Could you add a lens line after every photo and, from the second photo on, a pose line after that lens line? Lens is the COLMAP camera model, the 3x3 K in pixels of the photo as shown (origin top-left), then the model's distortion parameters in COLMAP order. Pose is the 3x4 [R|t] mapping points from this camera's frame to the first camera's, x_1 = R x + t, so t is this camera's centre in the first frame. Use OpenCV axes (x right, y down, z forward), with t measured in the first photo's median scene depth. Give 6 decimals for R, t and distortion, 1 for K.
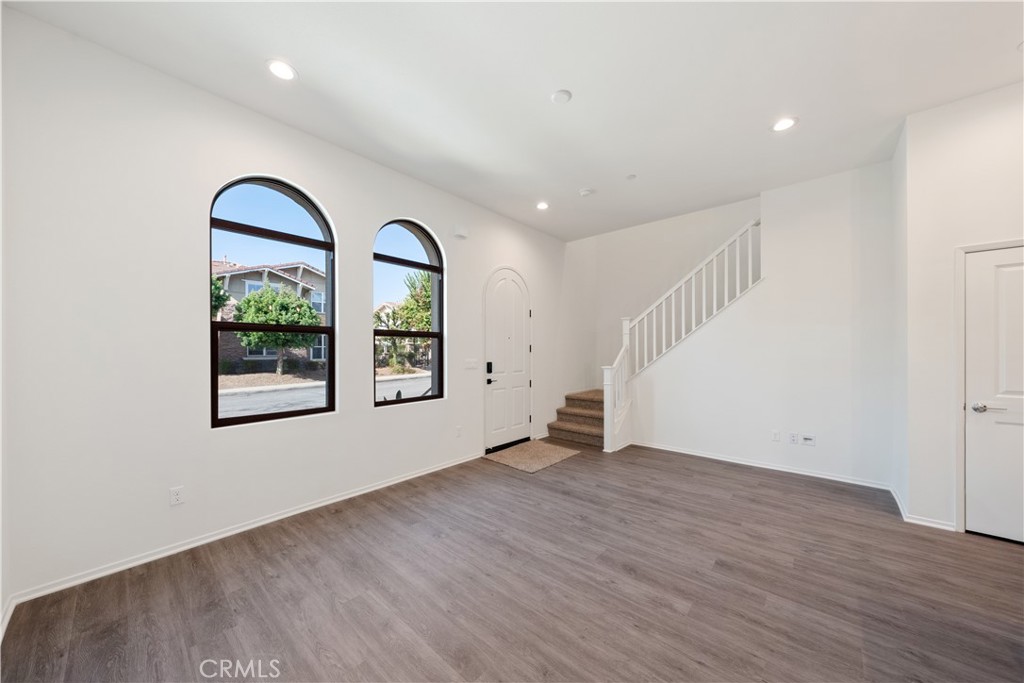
lens RADIAL K [[351.3, 0, 512.0], [0, 351.3, 341.5], [0, 0, 1]] dist [0.000097, -0.000099]
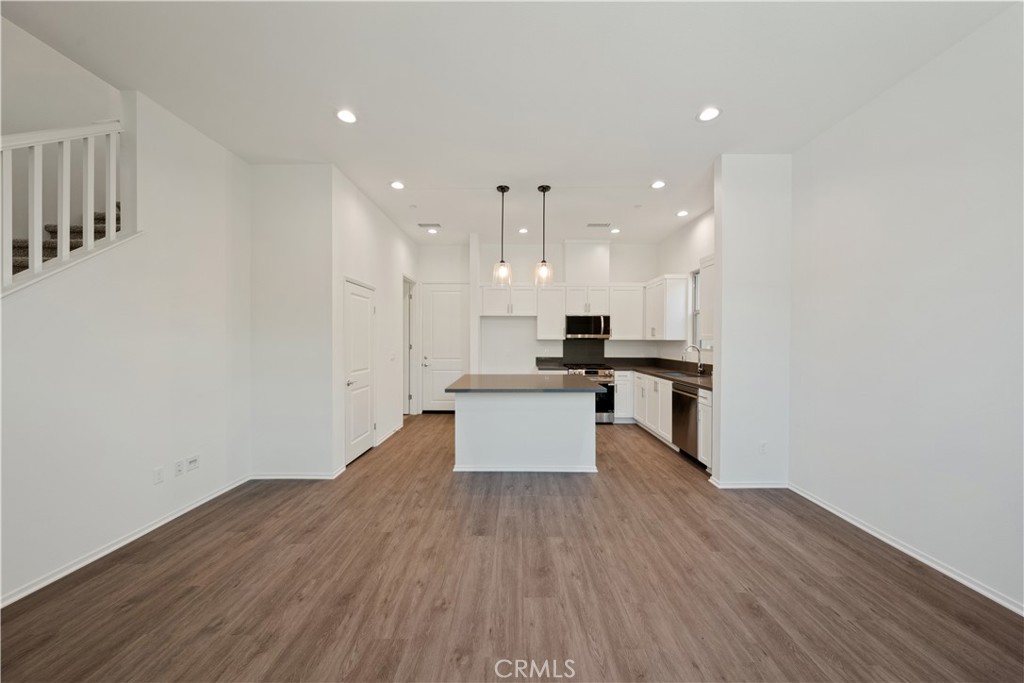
lens RADIAL K [[351.3, 0, 512.0], [0, 351.3, 341.5], [0, 0, 1]] dist [0.000097, -0.000099]
pose [[-0.660132, -0.002824, 0.751144, -0.268071], [-0.023181, 0.999593, -0.016614, 0.014019], [-0.750792, -0.028379, -0.659929, 1.328198]]
